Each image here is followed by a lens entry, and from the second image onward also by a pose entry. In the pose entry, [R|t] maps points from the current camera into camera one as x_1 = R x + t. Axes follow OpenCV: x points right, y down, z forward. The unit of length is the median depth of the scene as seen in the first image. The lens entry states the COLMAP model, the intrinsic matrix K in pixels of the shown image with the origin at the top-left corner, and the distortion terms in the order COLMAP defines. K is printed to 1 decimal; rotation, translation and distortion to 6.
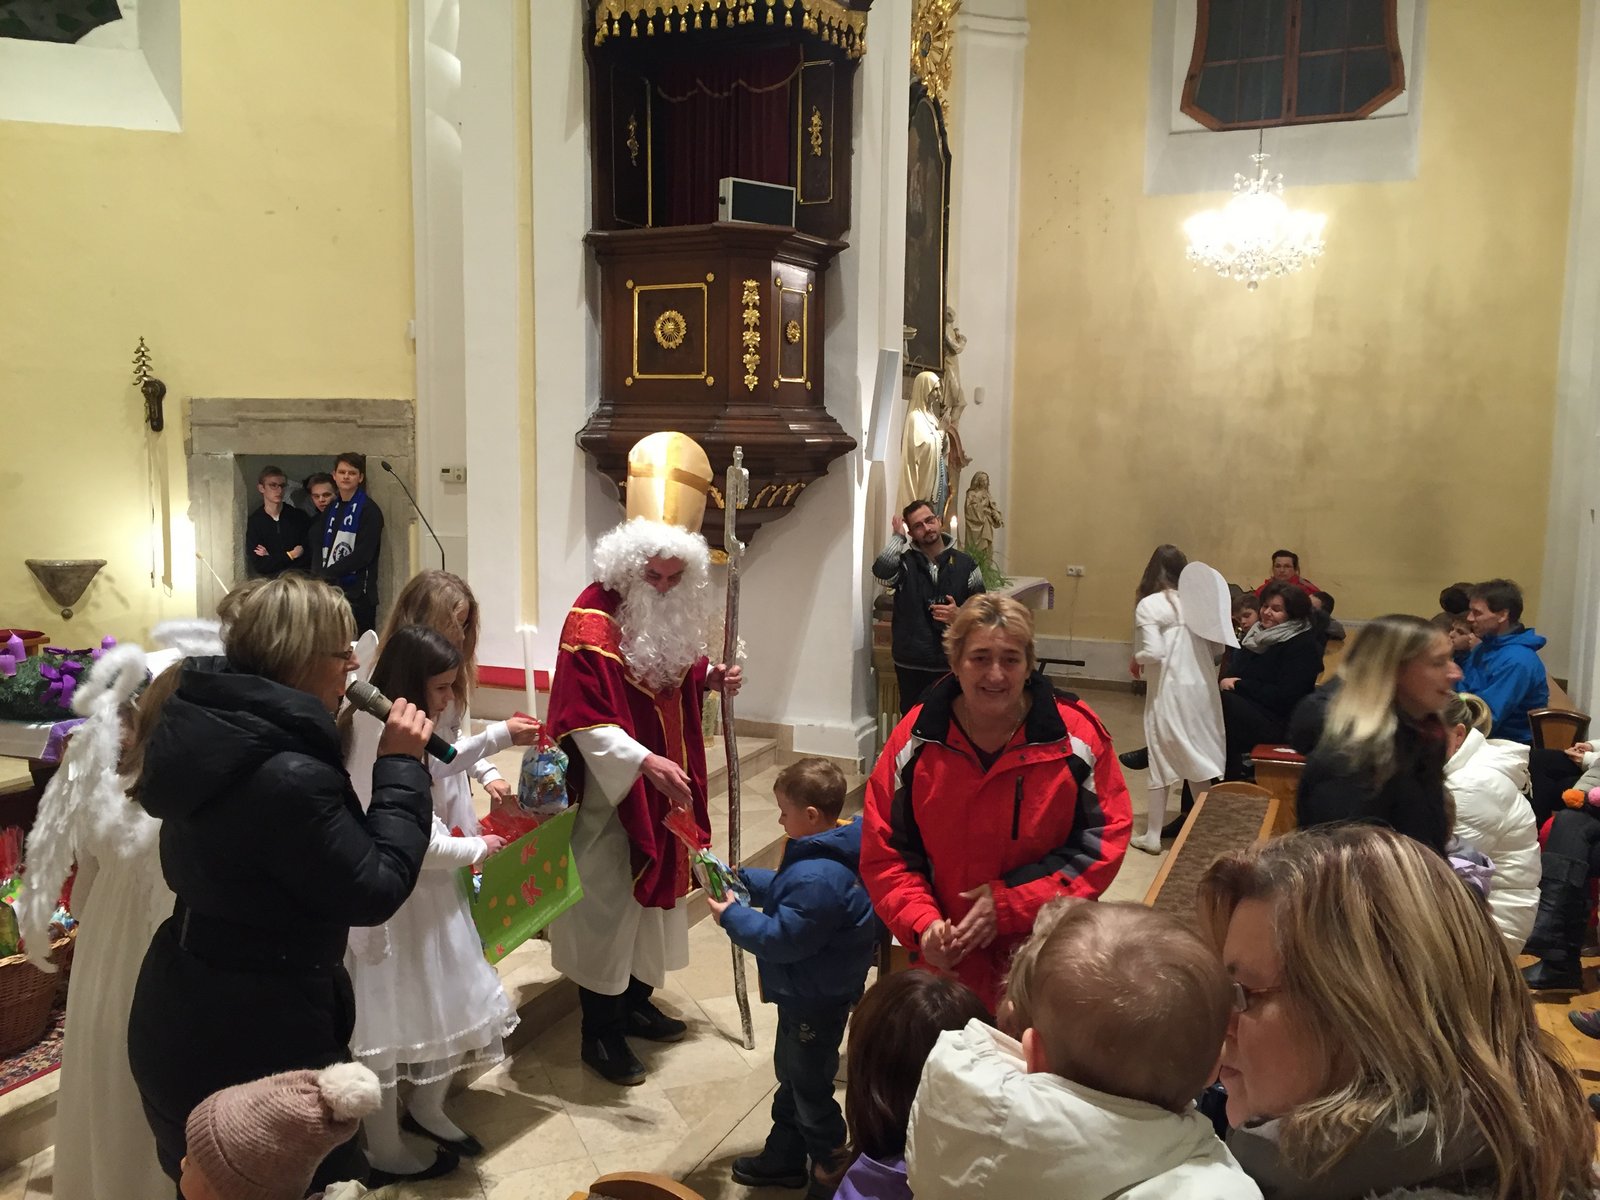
lens RADIAL K [[1392.9, 0, 803.9], [0, 1392.9, 586.7], [0, 0, 1]] dist [0.104179, -0.140036]
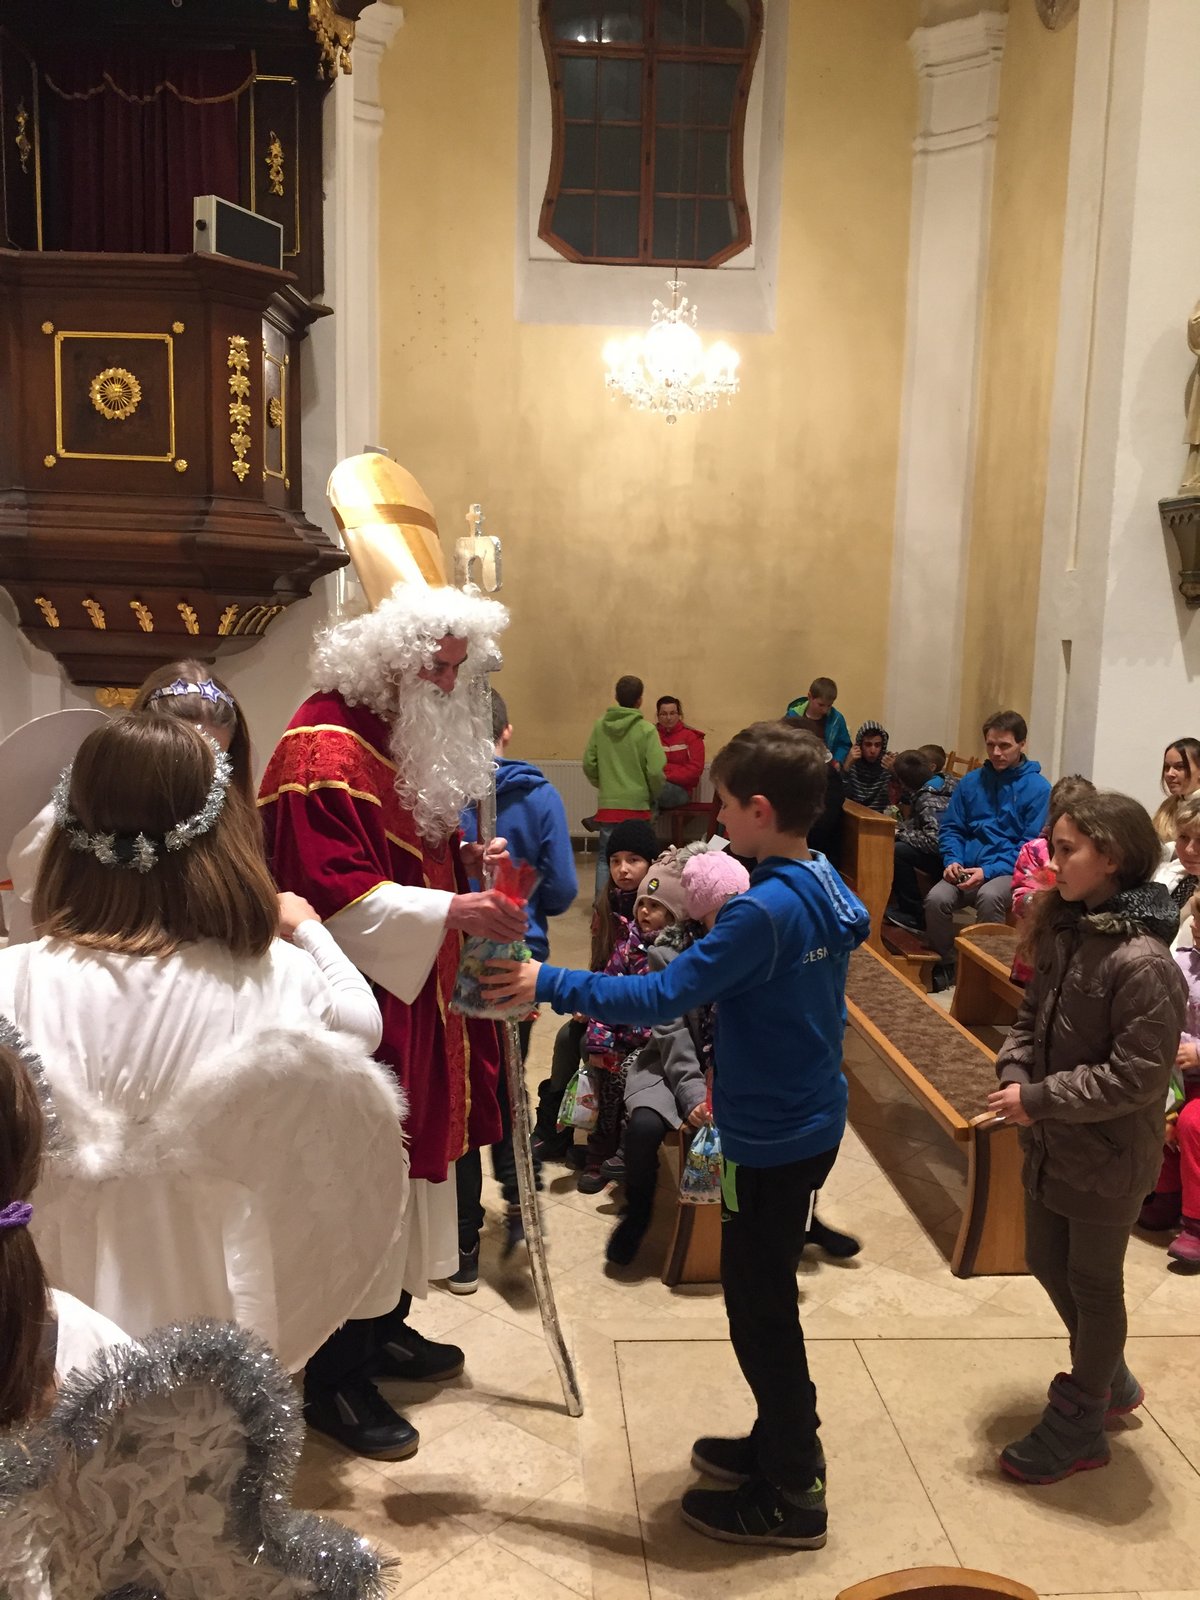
lens RADIAL K [[1396.2, 0, 605.0], [0, 1396.2, 794.5], [0, 0, 1]] dist [0.093312, -0.122000]
pose [[0.896876, -0.037735, 0.440670, -0.191745], [0.026408, 0.999145, 0.031810, 0.012895], [-0.441493, -0.016893, 0.897106, 0.189030]]
